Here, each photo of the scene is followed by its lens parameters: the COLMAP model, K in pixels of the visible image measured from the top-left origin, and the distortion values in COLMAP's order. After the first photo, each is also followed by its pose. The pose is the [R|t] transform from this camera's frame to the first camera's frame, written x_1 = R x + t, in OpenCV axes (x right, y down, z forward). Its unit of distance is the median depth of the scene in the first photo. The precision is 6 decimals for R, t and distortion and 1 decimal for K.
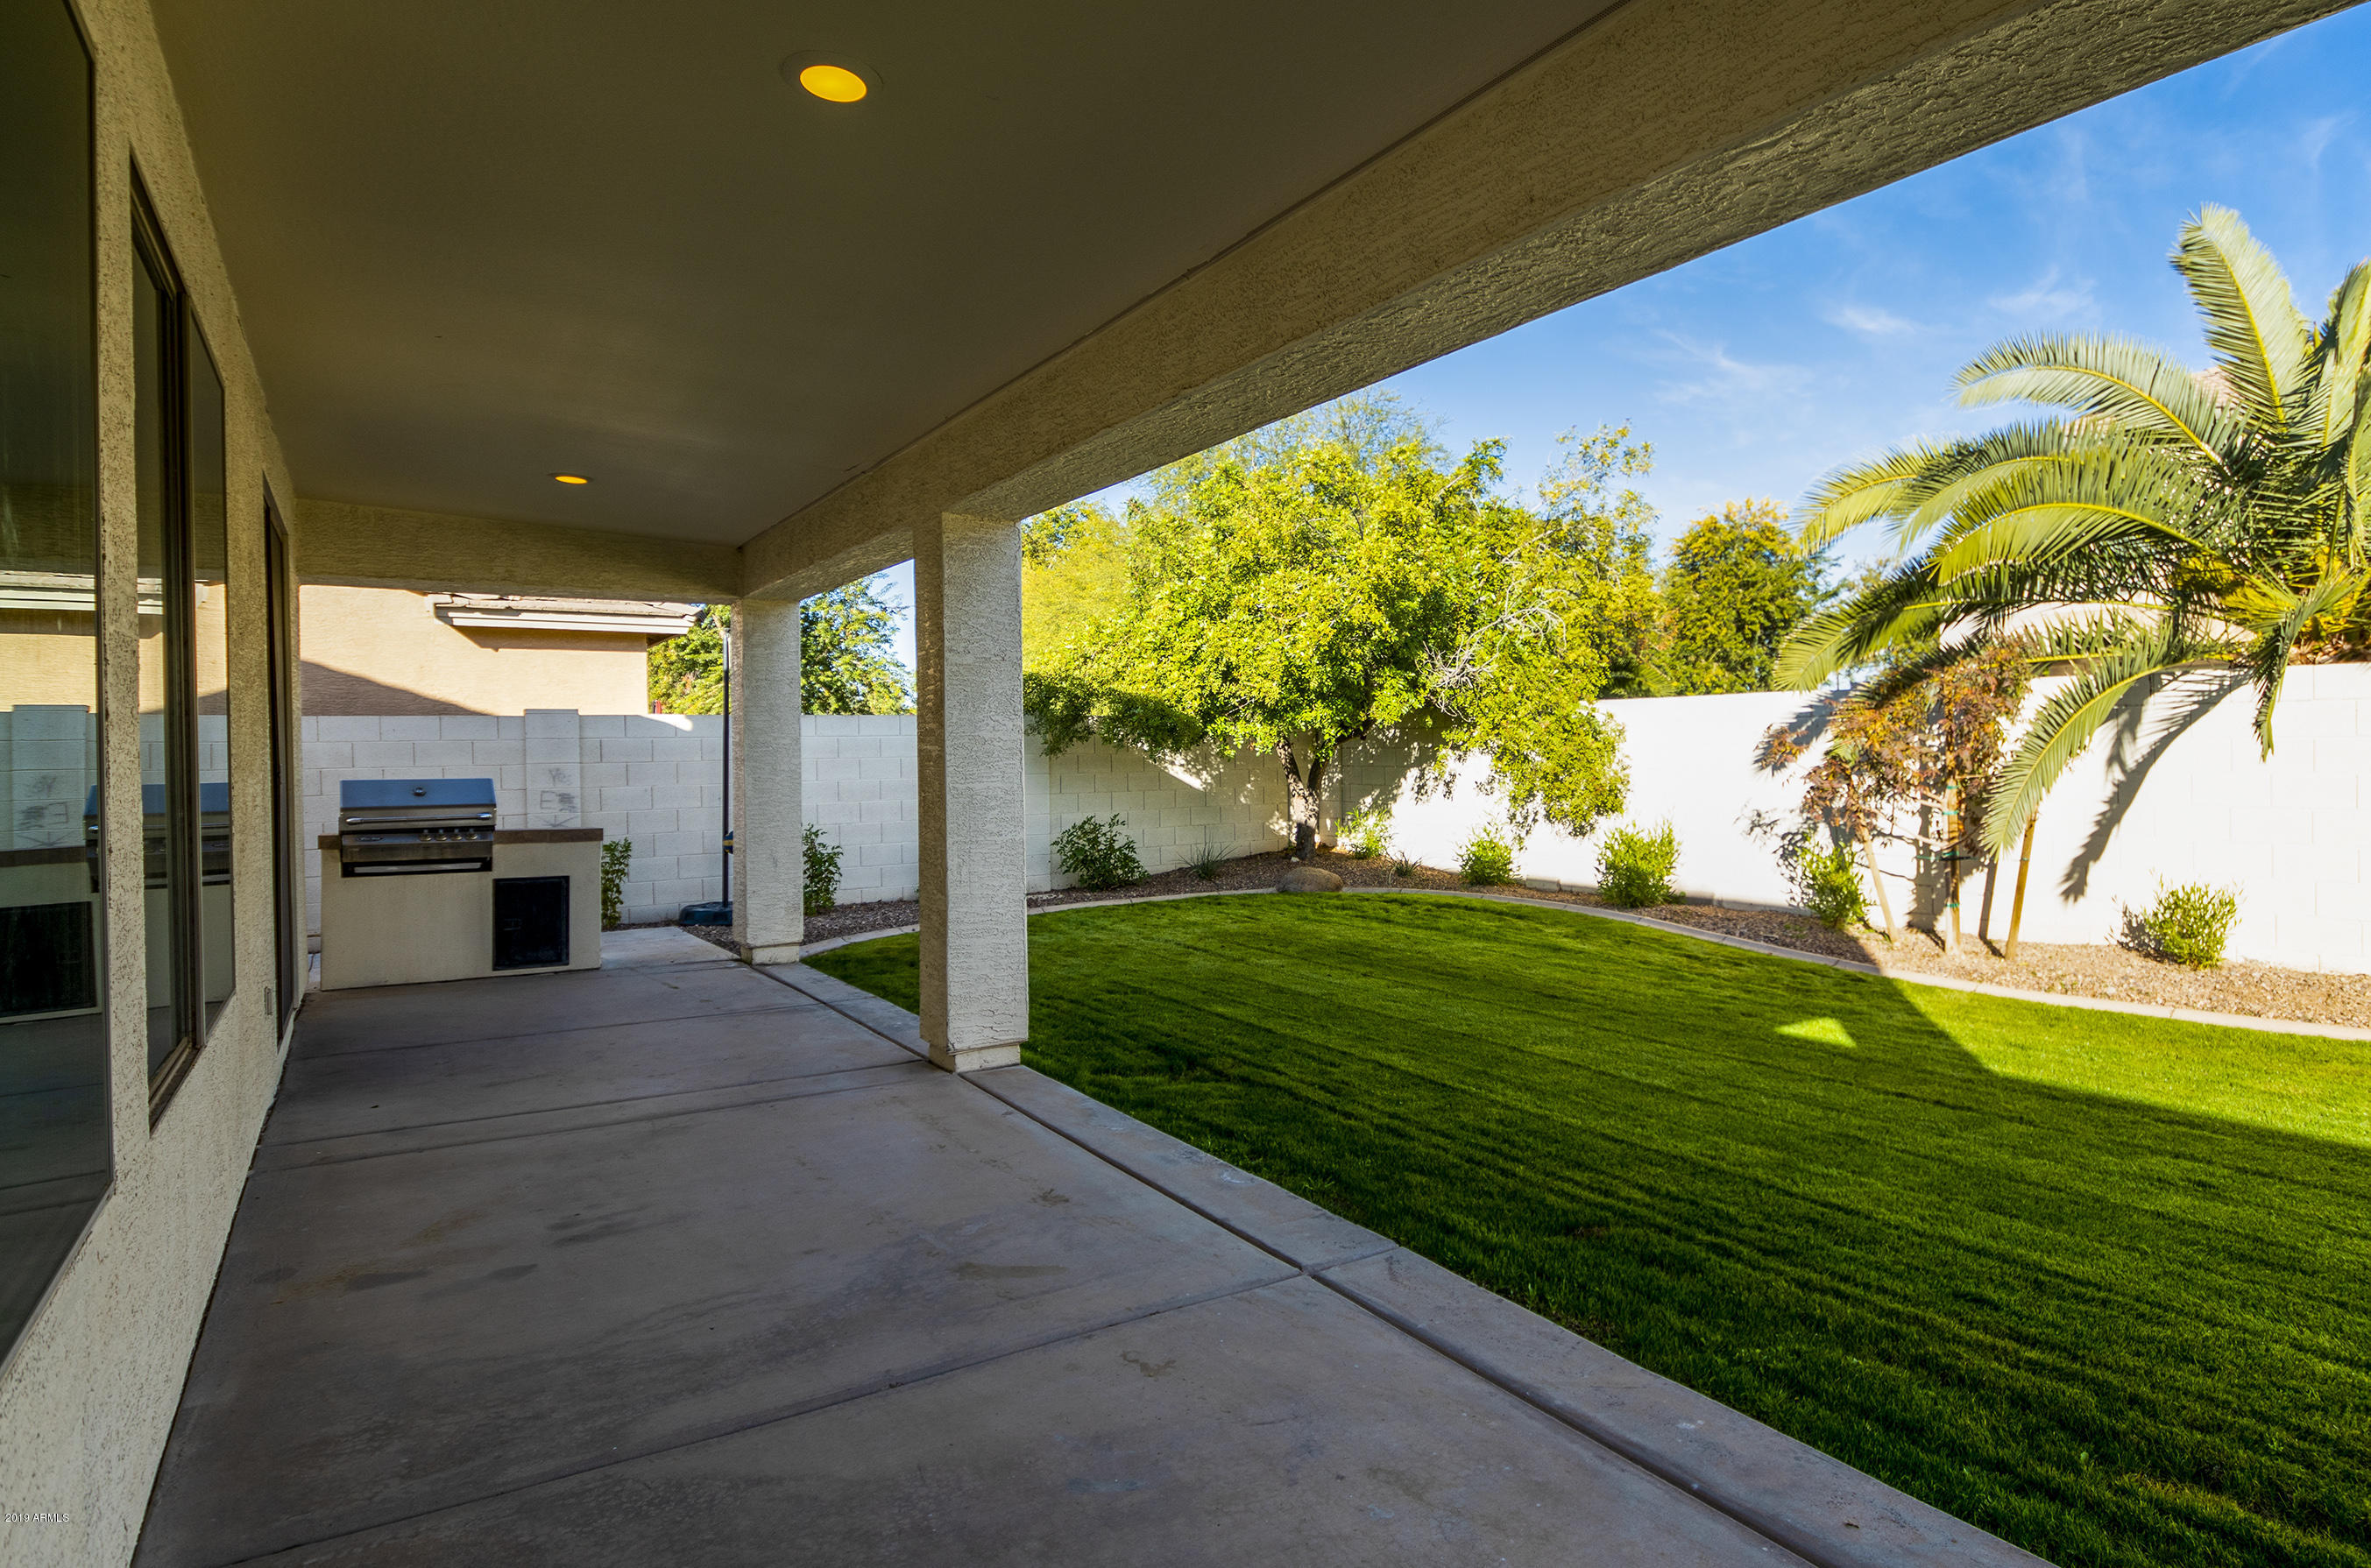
lens RADIAL K [[1313.3, 0, 1190.7], [0, 1313.3, 769.0], [0, 0, 1]] dist [-0.003975, -0.001481]
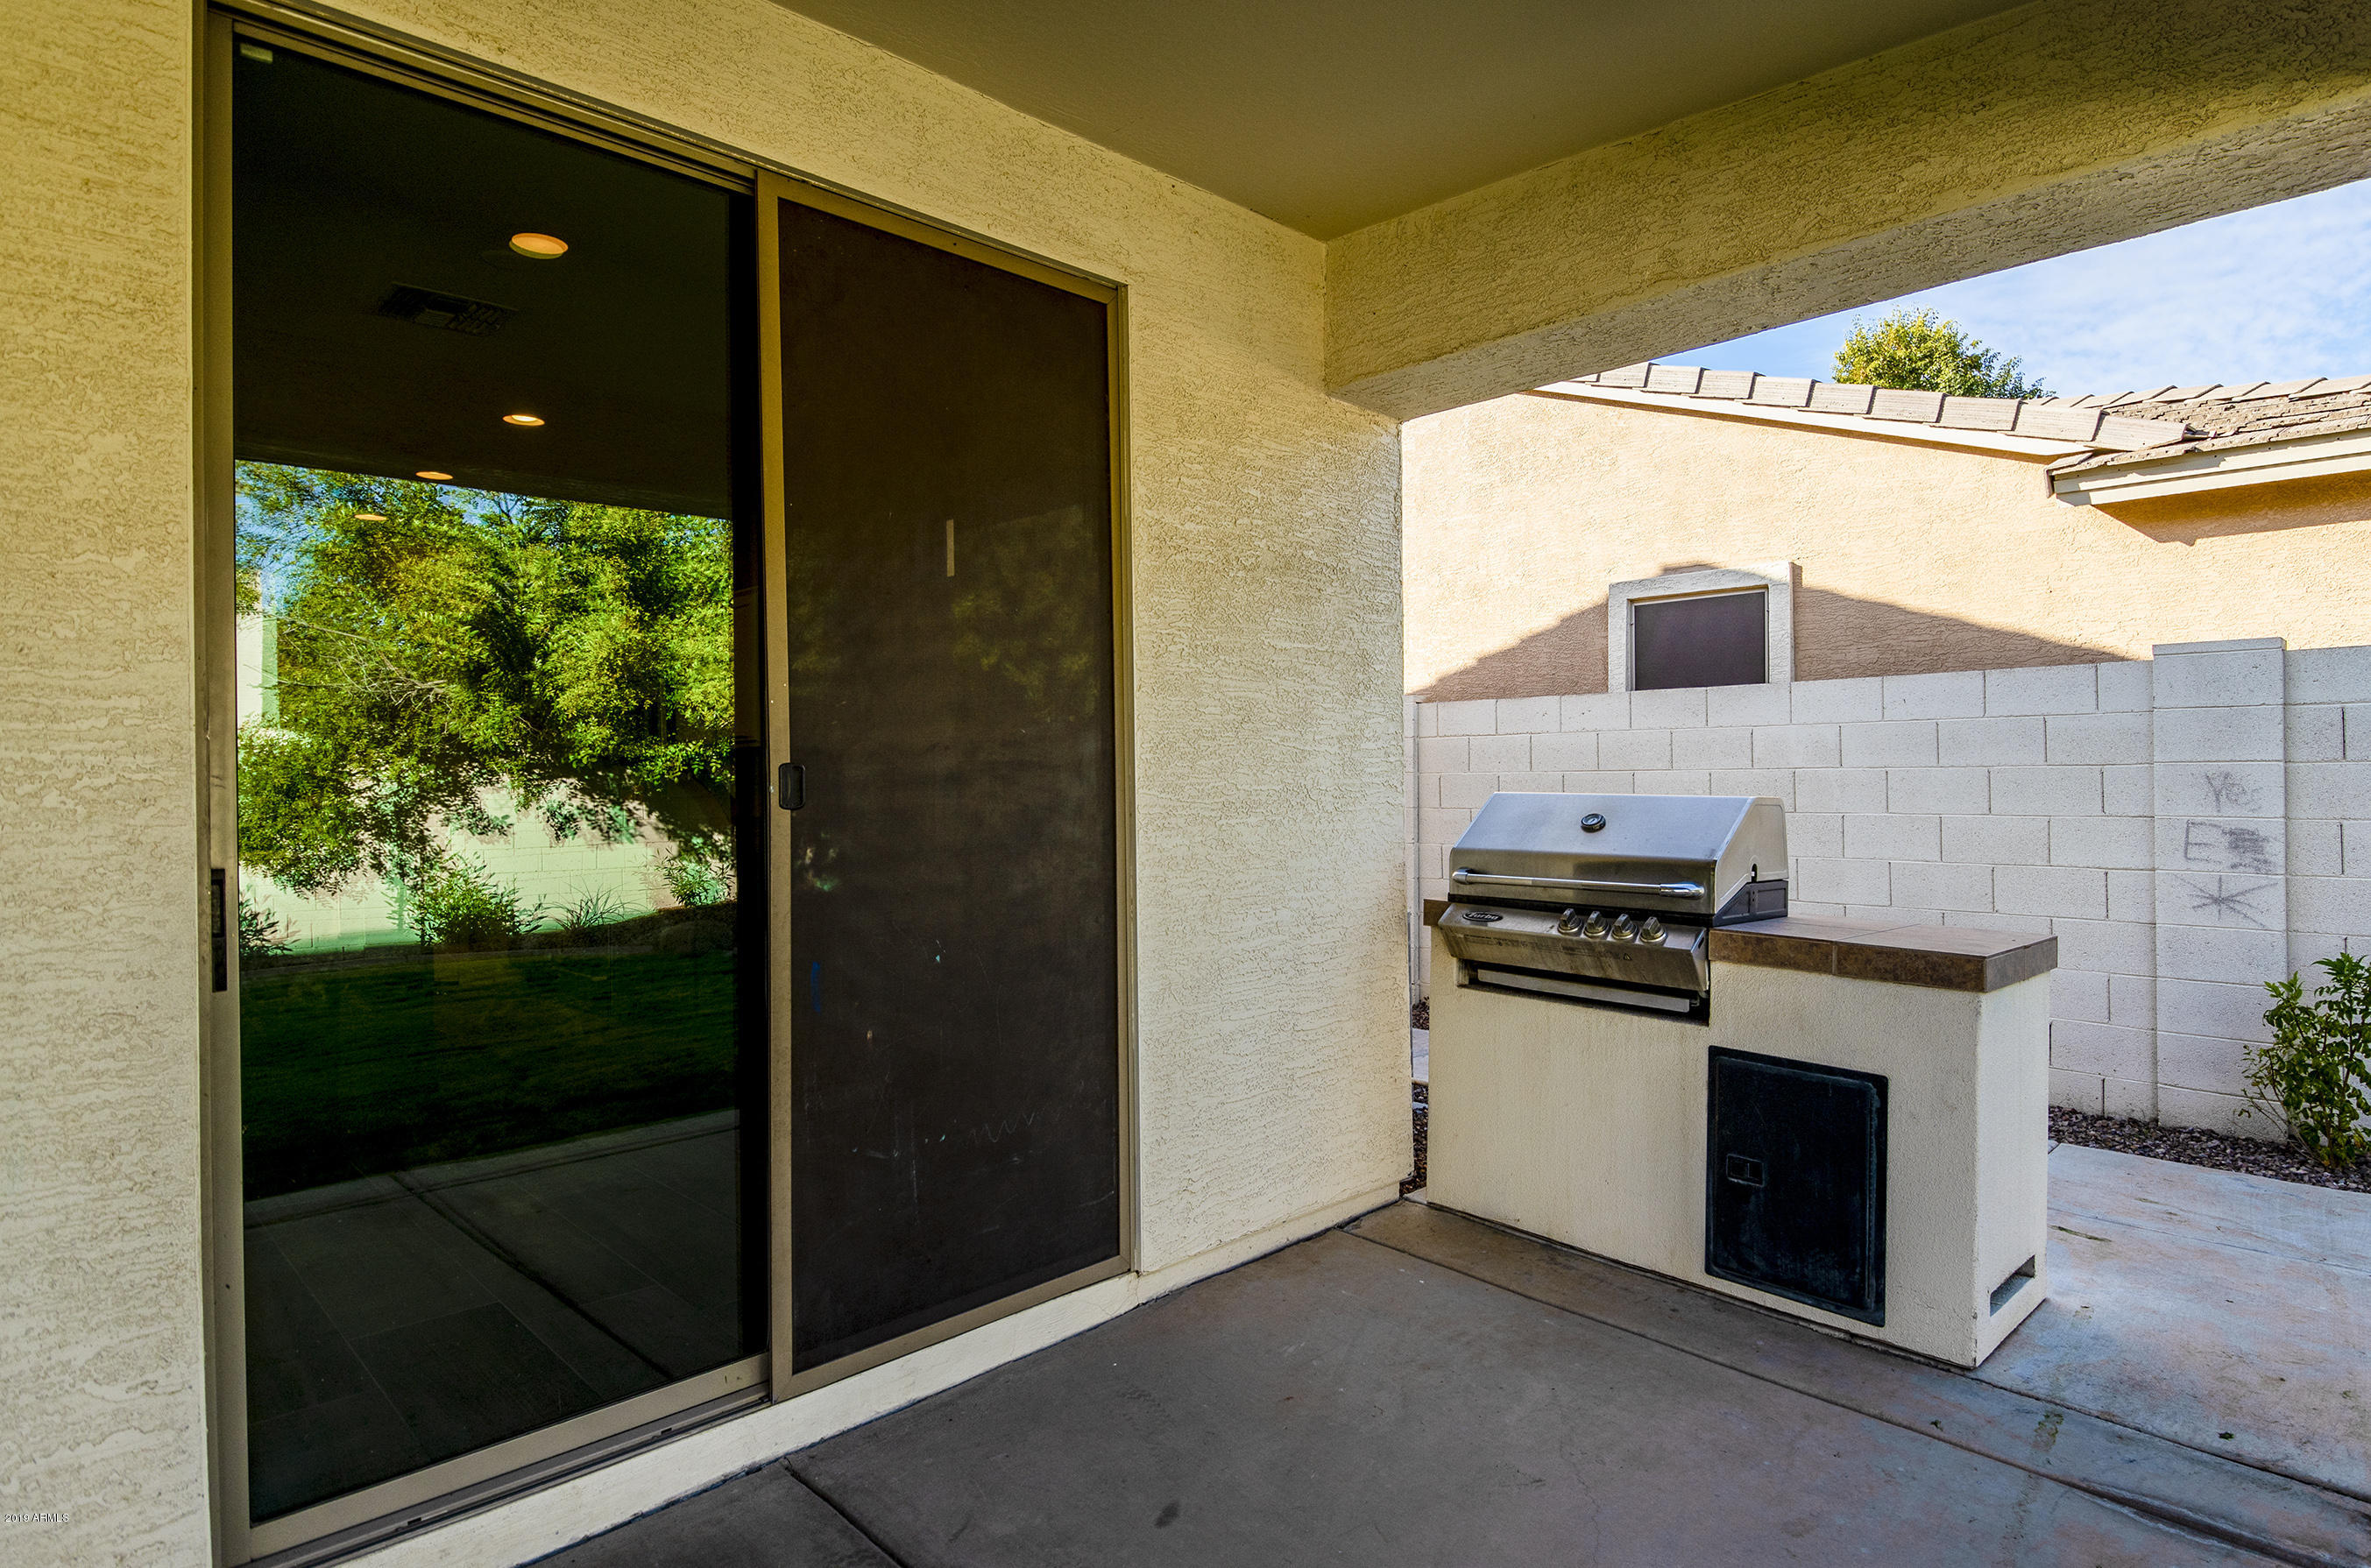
lens RADIAL K [[1313.3, 0, 1190.3], [0, 1313.3, 762.4], [0, 0, 1]] dist [-0.003975, -0.001481]
pose [[0.226987, 0.006190, -0.973878, -0.129950], [-0.007527, 0.999961, 0.004602, -0.003505], [0.973869, 0.006286, 0.227025, 0.560409]]
